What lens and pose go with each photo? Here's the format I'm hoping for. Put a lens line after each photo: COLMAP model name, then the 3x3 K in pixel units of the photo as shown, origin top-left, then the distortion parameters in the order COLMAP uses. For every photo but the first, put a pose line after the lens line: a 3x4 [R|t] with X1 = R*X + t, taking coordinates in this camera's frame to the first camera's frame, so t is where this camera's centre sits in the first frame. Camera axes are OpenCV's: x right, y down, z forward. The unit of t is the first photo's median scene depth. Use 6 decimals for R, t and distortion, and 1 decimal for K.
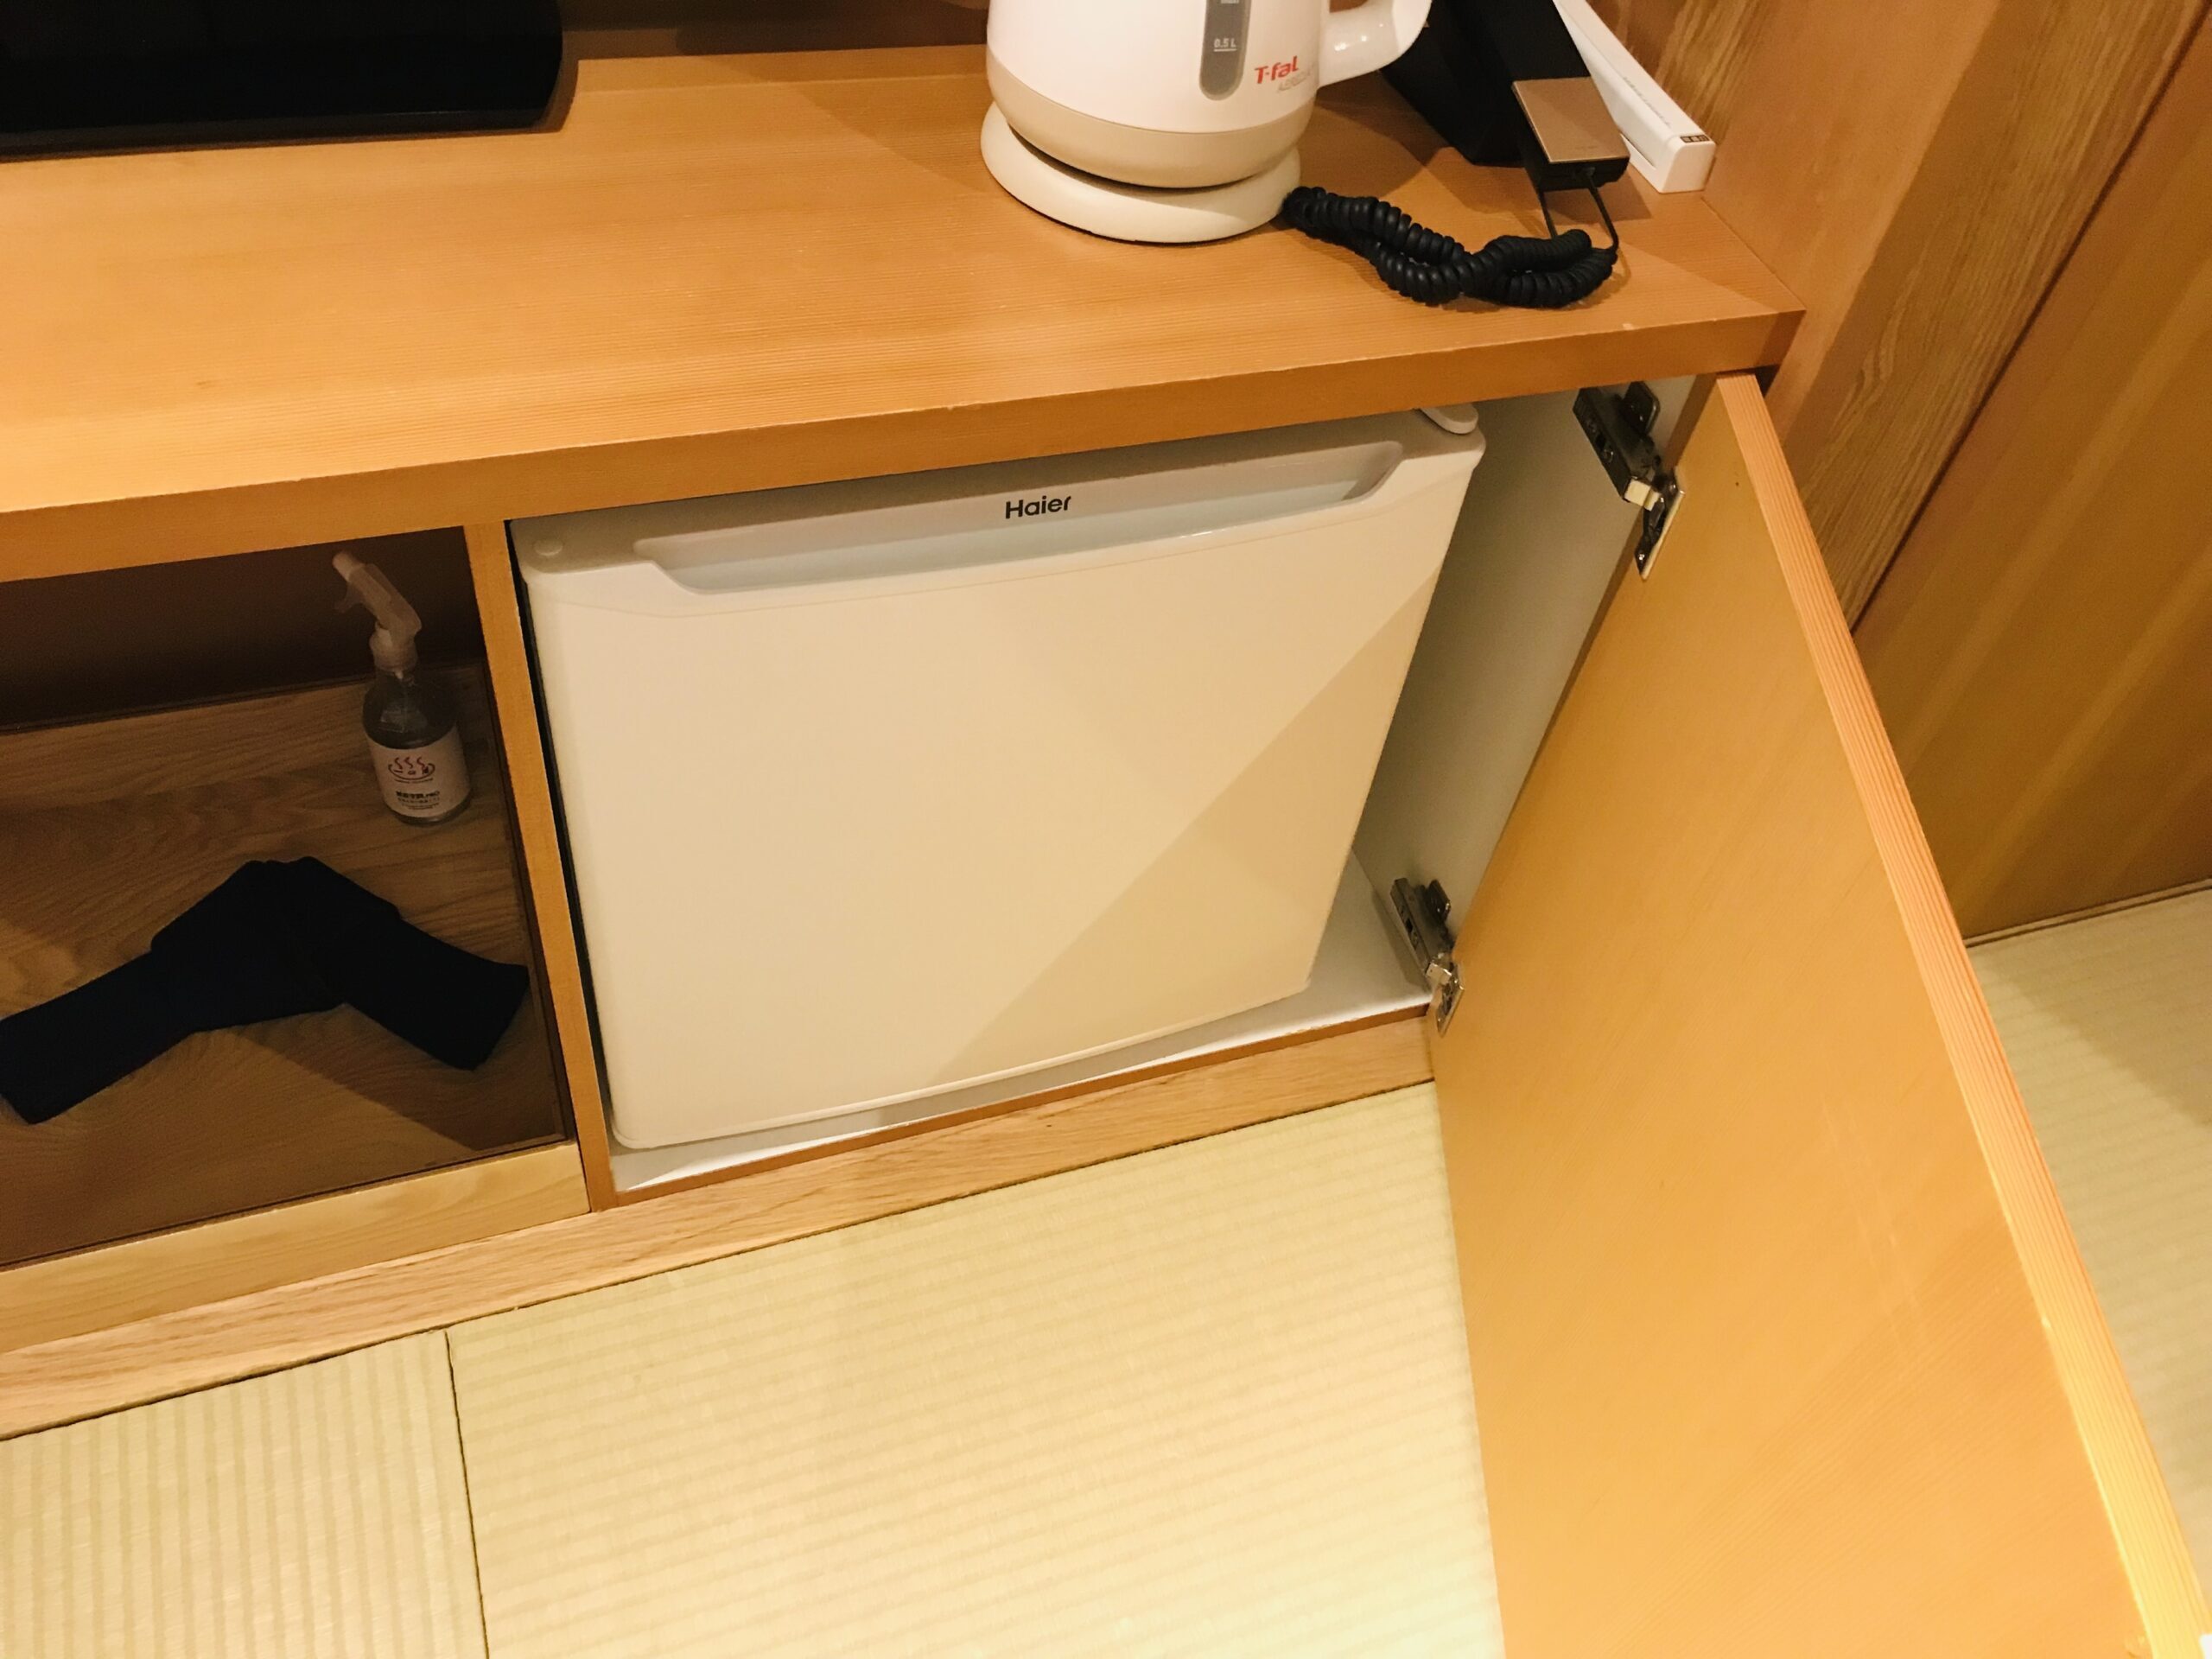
lens RADIAL K [[1821.2, 0, 1097.5], [0, 1821.2, 831.1], [0, 0, 1]] dist [0.026786, -0.018833]
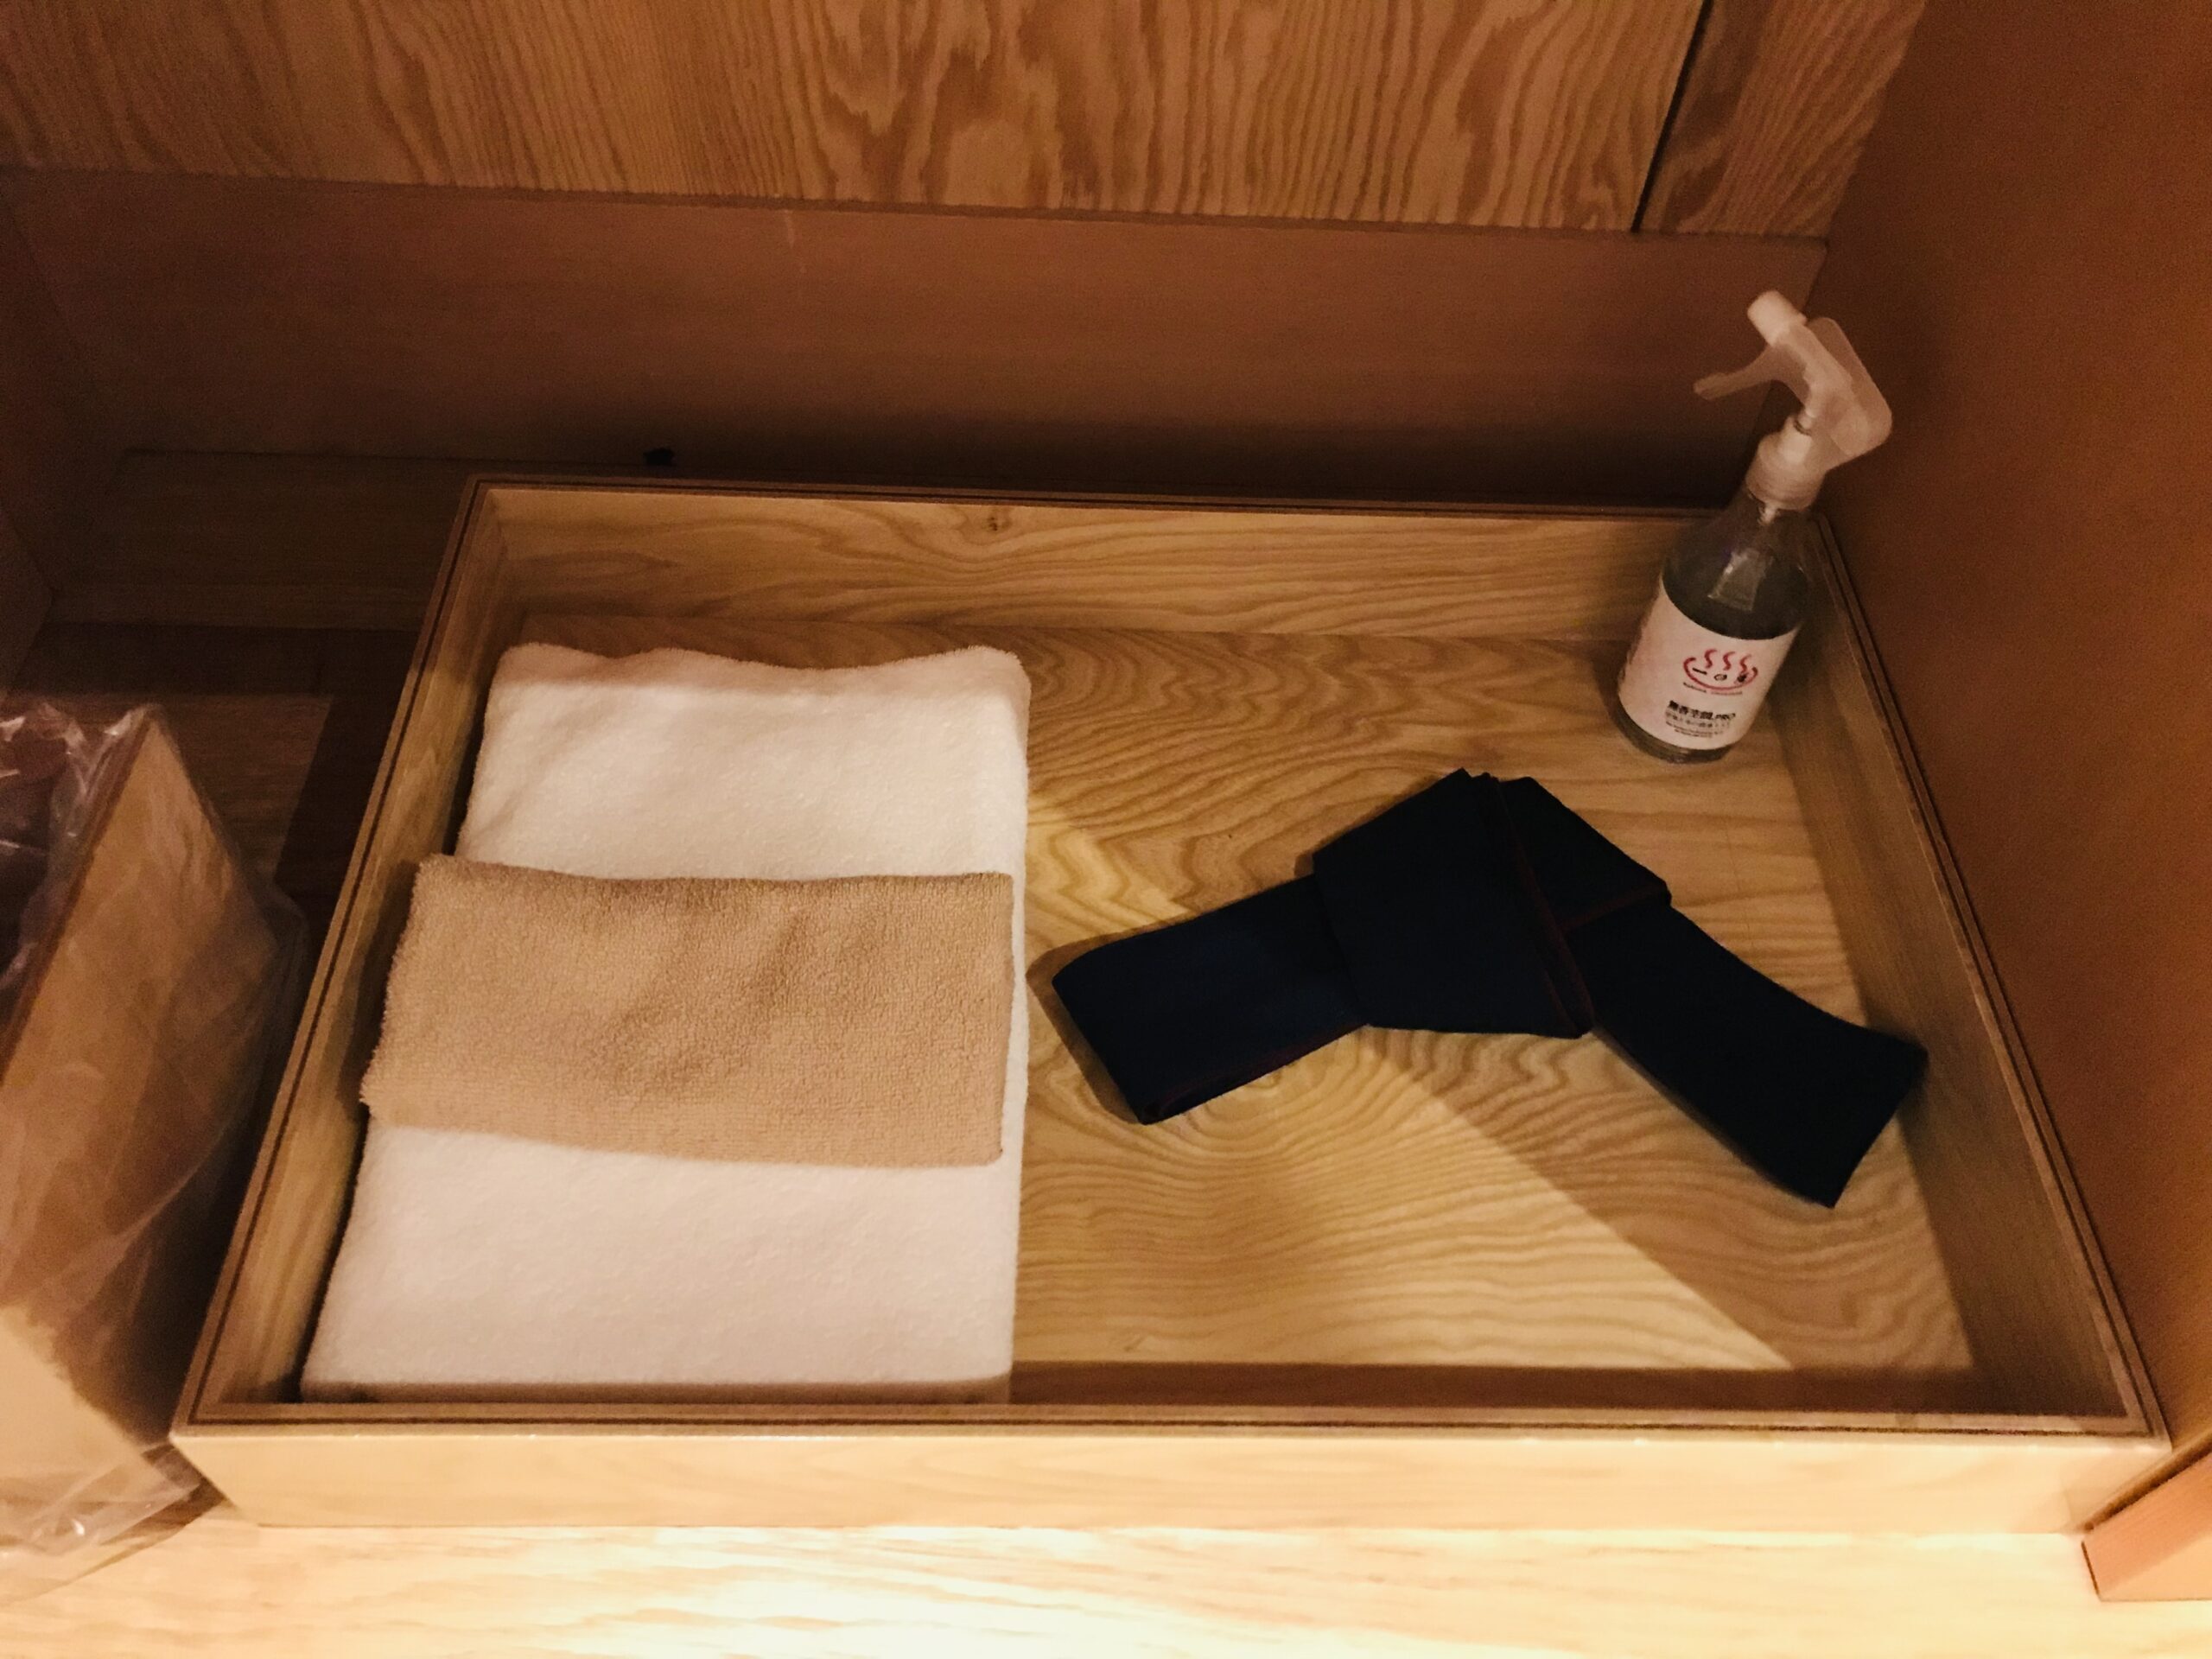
lens RADIAL K [[1821.2, 0, 1103.8], [0, 1821.2, 826.7], [0, 0, 1]] dist [0.026786, -0.018833]
pose [[0.943355, 0.209167, -0.257547, -0.293893], [-0.202690, 0.977874, 0.051757, 0.020260], [0.262674, 0.003377, 0.964879, 0.257478]]
